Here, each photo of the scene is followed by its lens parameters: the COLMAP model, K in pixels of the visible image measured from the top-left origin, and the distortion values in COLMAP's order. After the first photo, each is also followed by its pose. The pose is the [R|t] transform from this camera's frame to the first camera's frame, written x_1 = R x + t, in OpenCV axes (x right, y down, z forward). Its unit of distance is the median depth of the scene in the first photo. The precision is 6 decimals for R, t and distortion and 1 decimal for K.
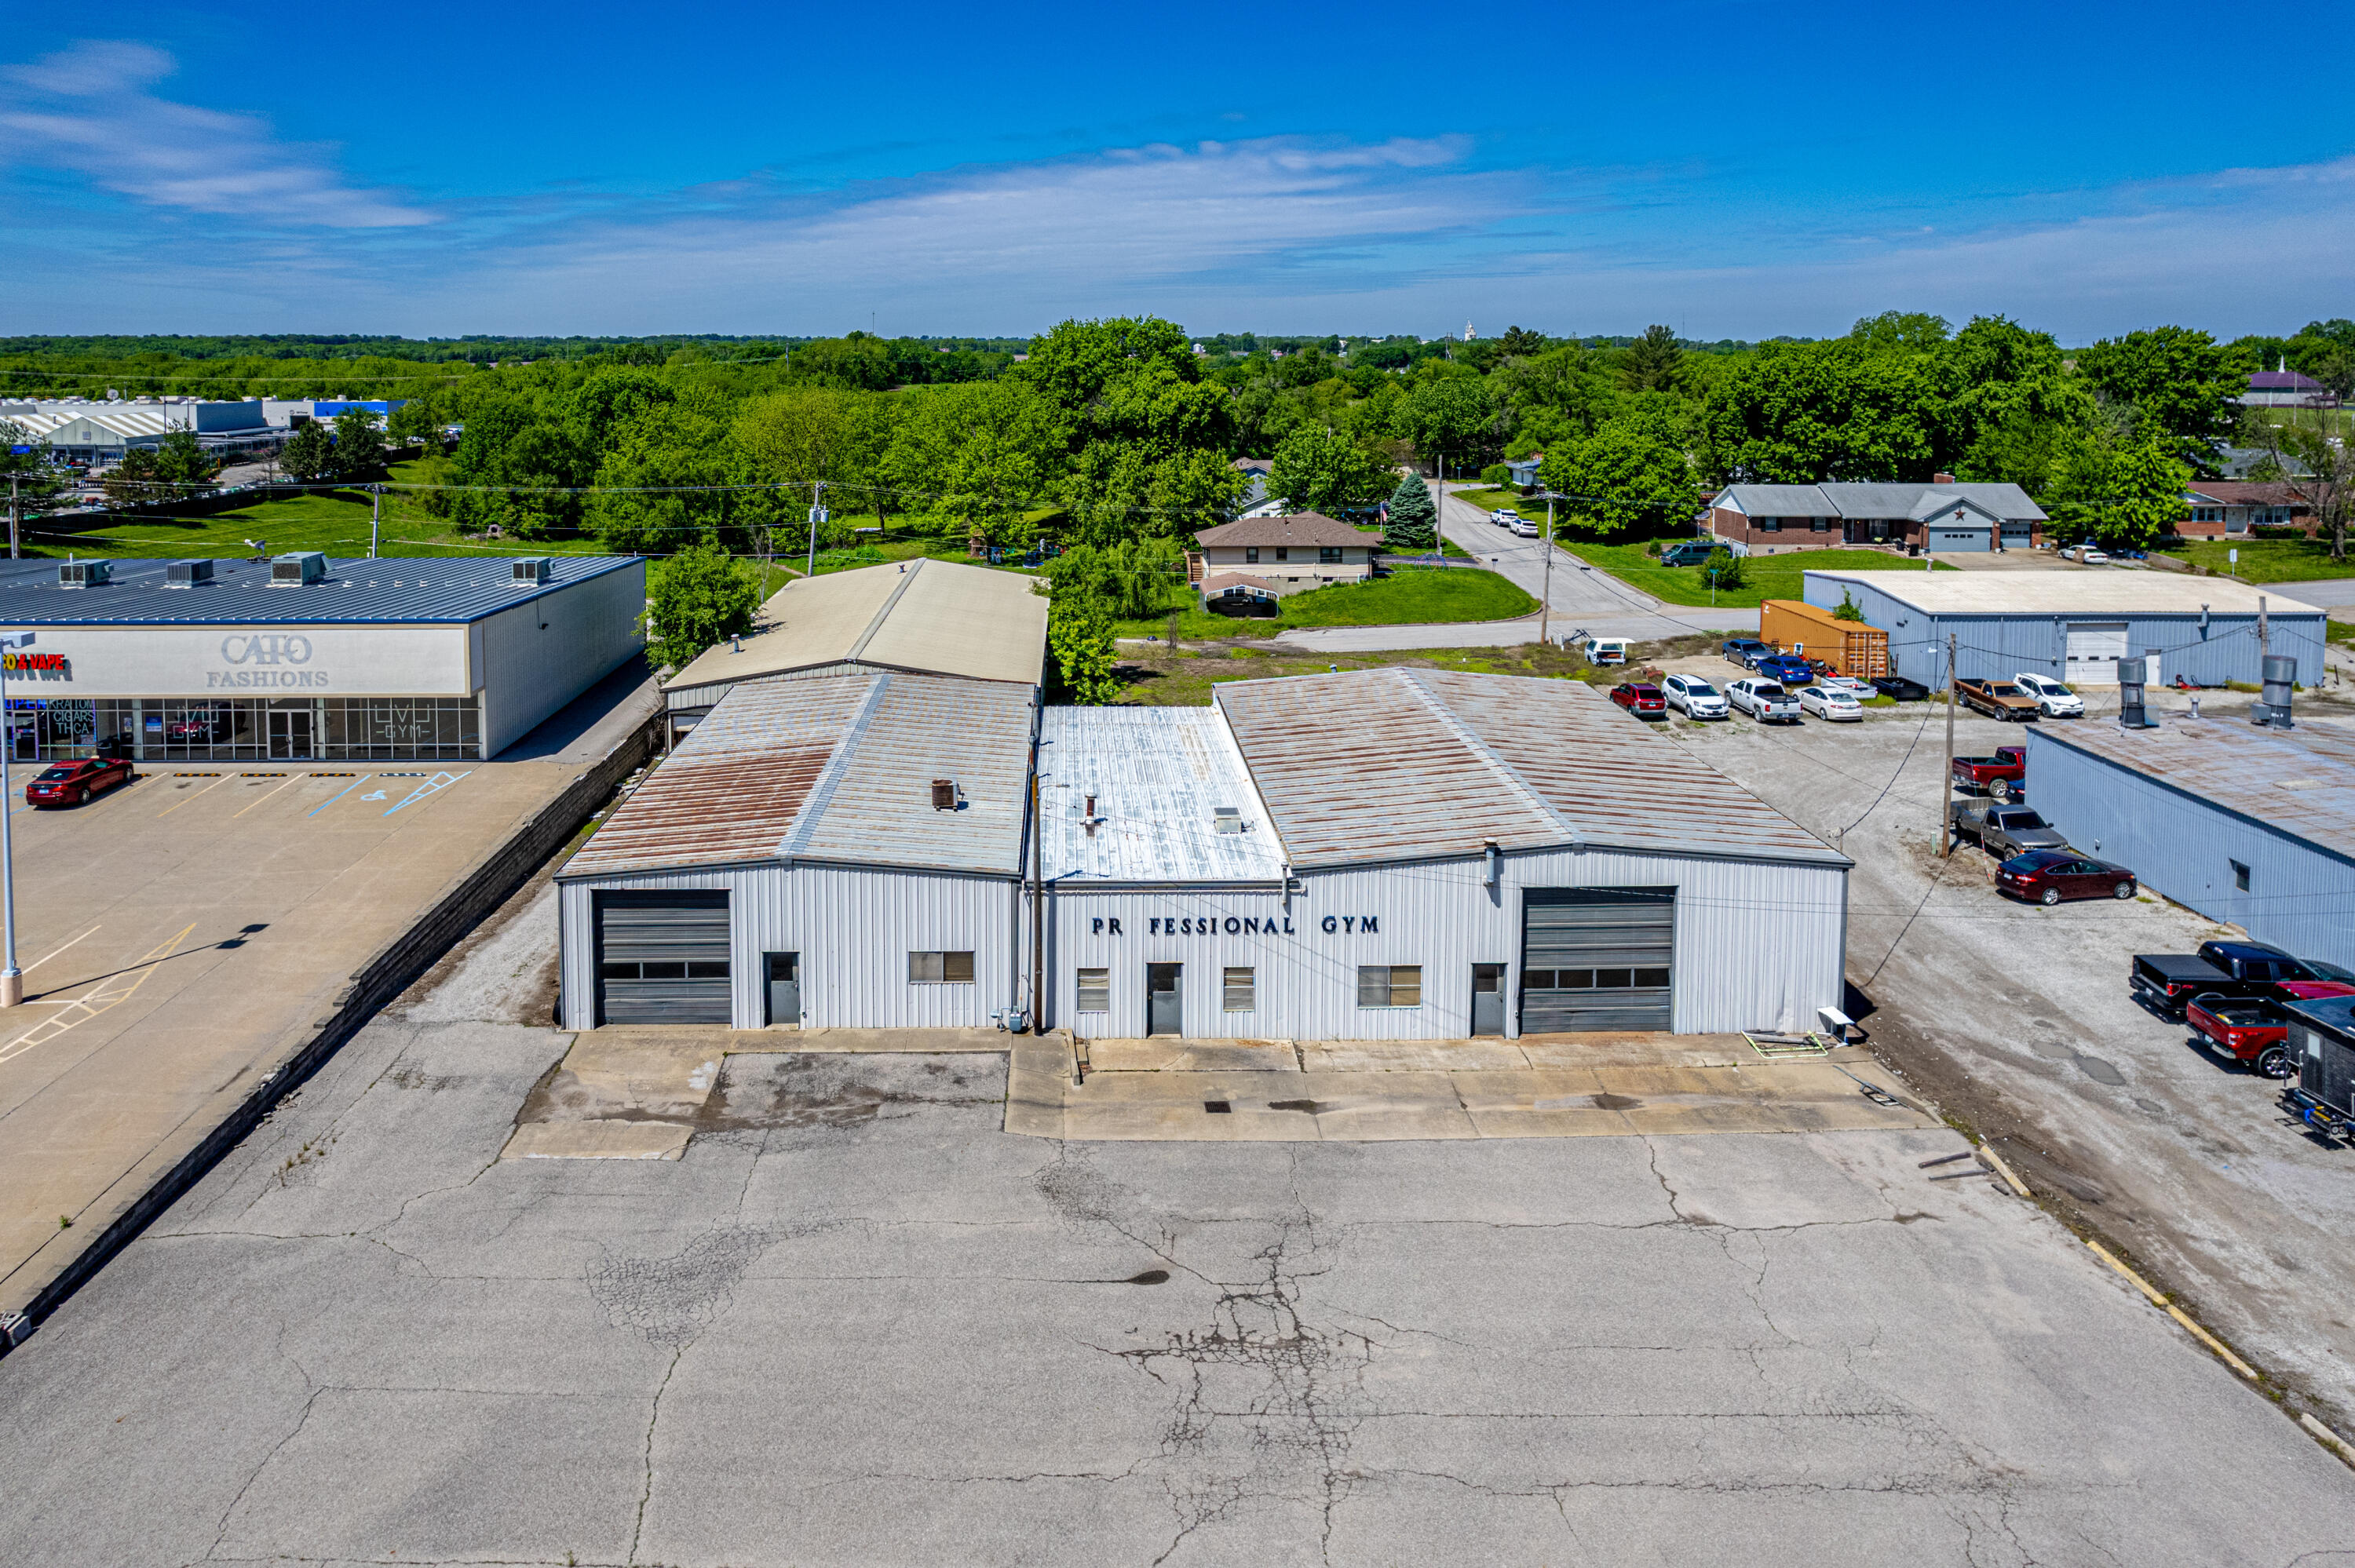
lens RADIAL K [[1582.9, 0, 1151.3], [0, 1582.9, 464.4], [0, 0, 1]] dist [-0.029762, 0.003012]
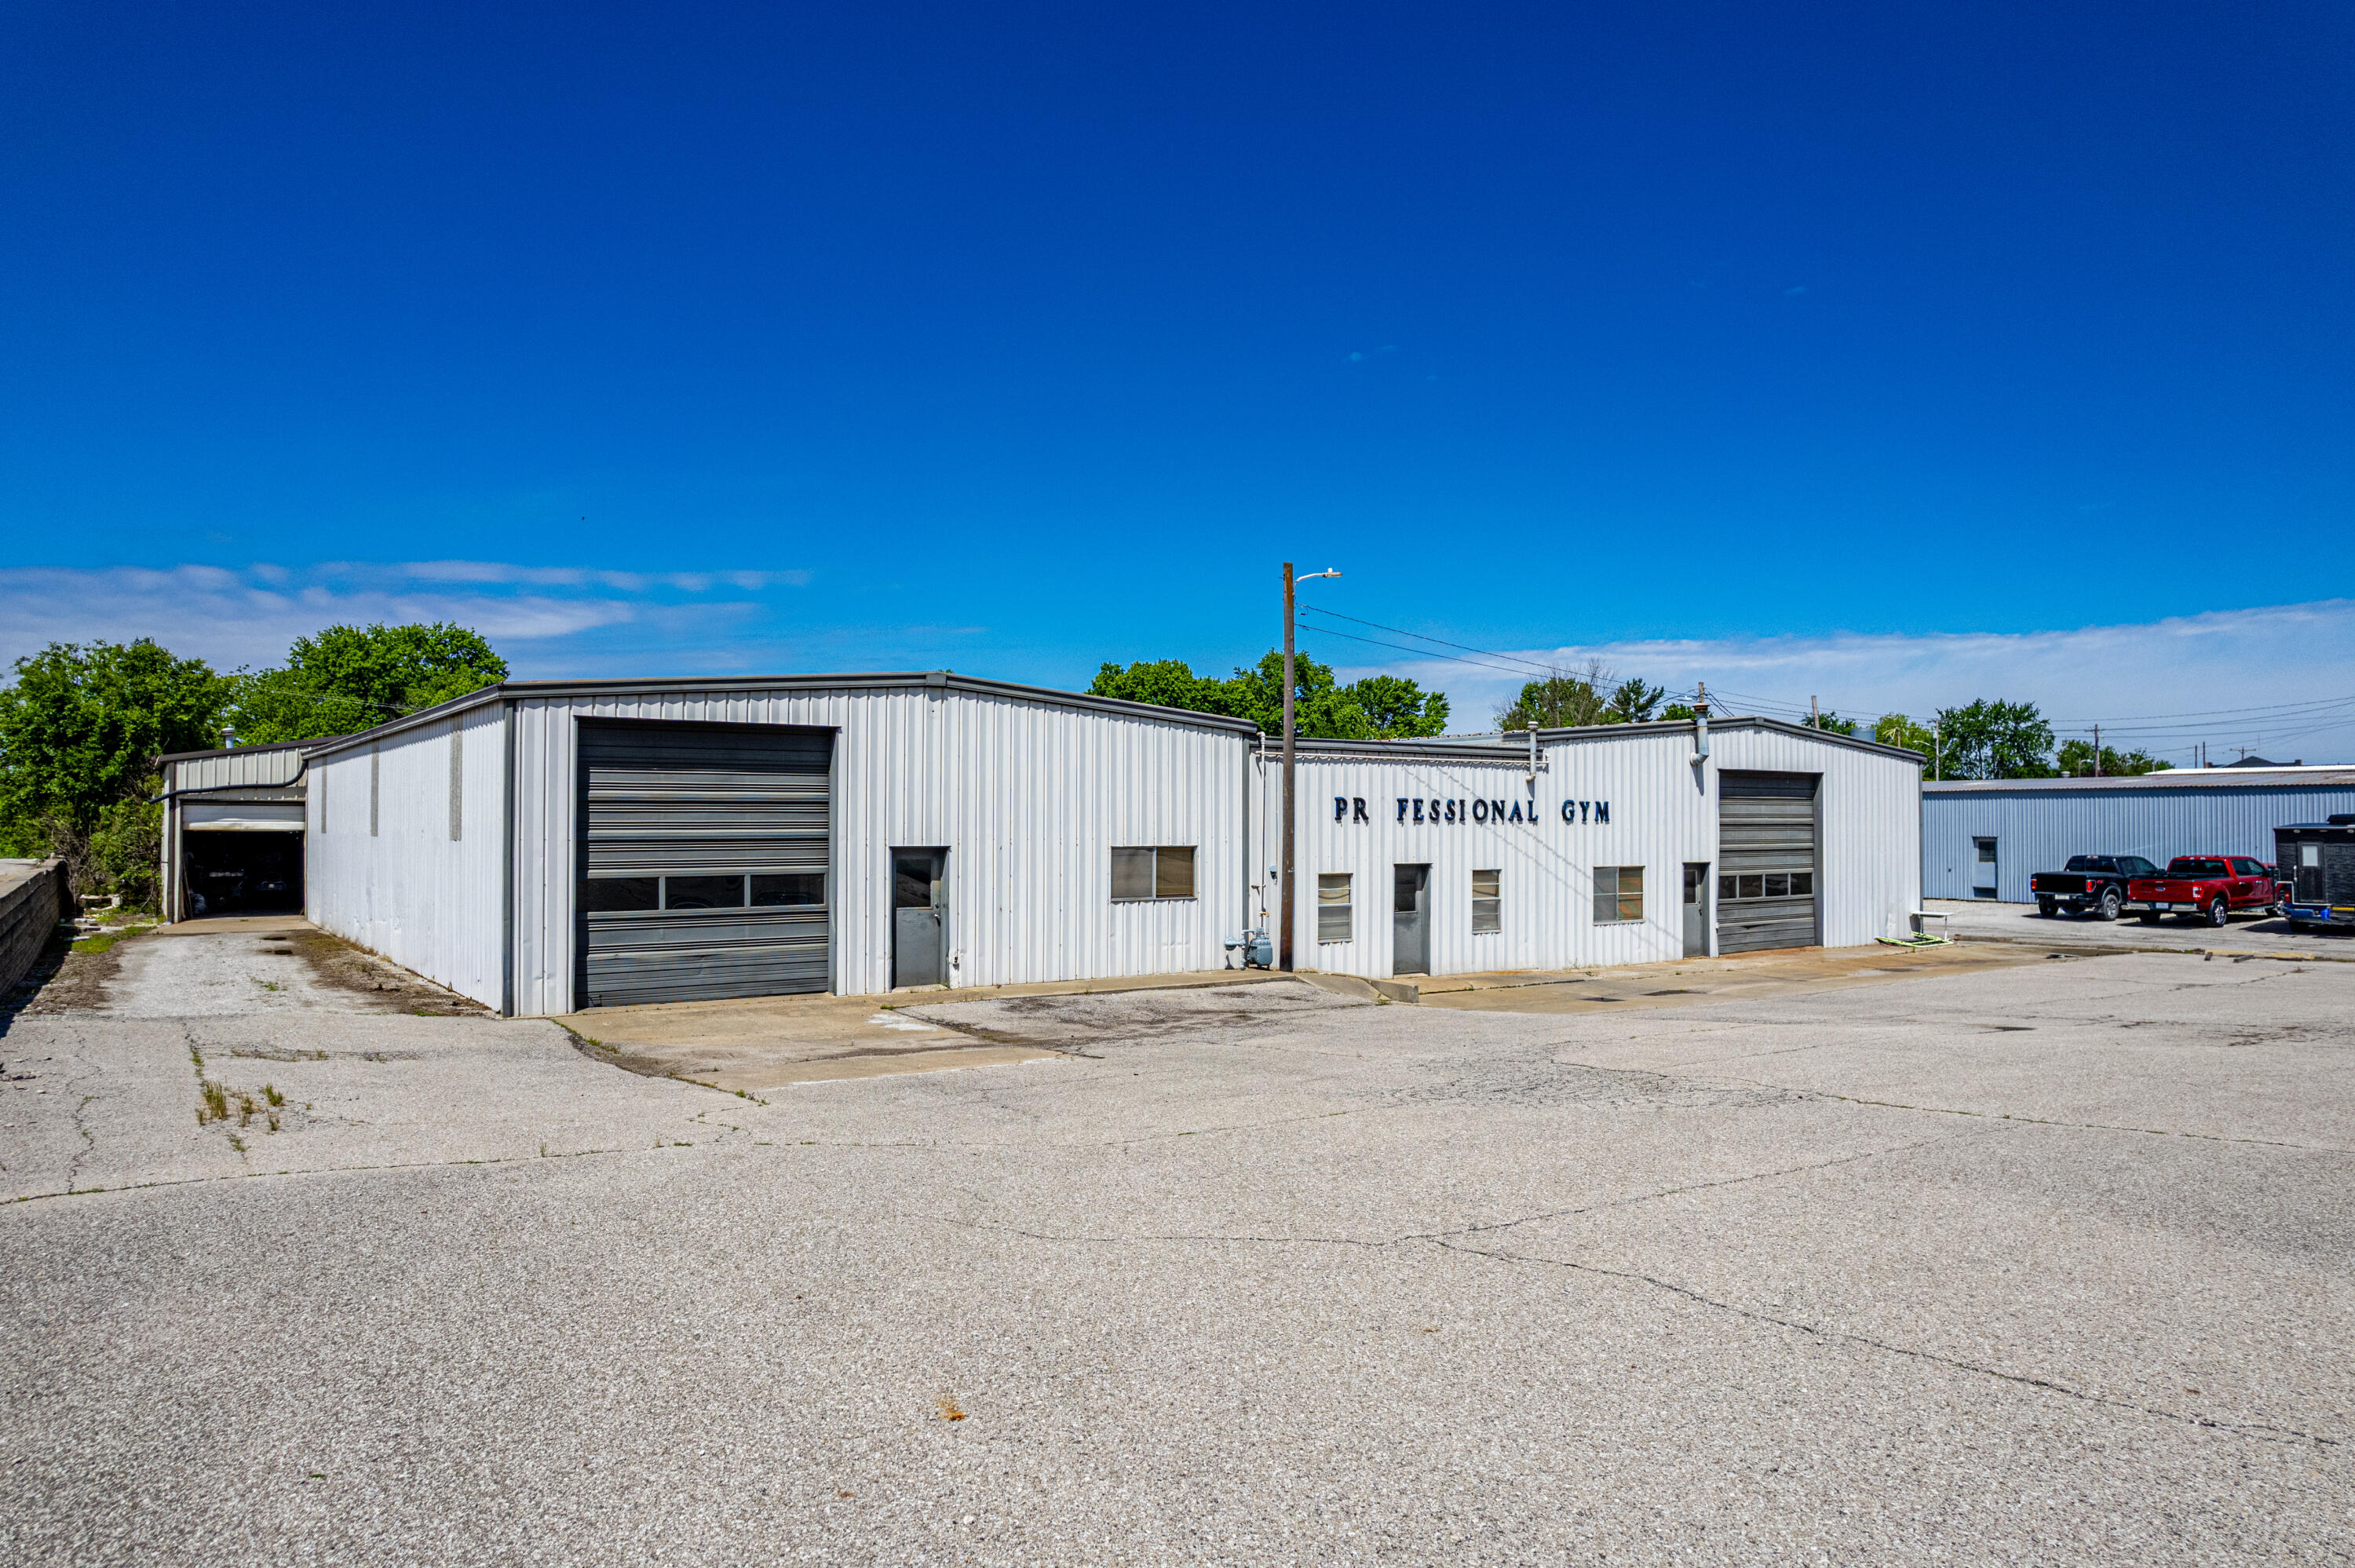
lens RADIAL K [[1514.5, 0, 1179.8], [0, 1514.5, 745.6], [0, 0, 1]] dist [-0.045200, 0.006133]
pose [[0.841315, 0.015799, 0.540314, -0.432945], [0.050484, 0.992907, -0.107642, 0.323988], [-0.538182, 0.117838, 0.834550, 0.480853]]
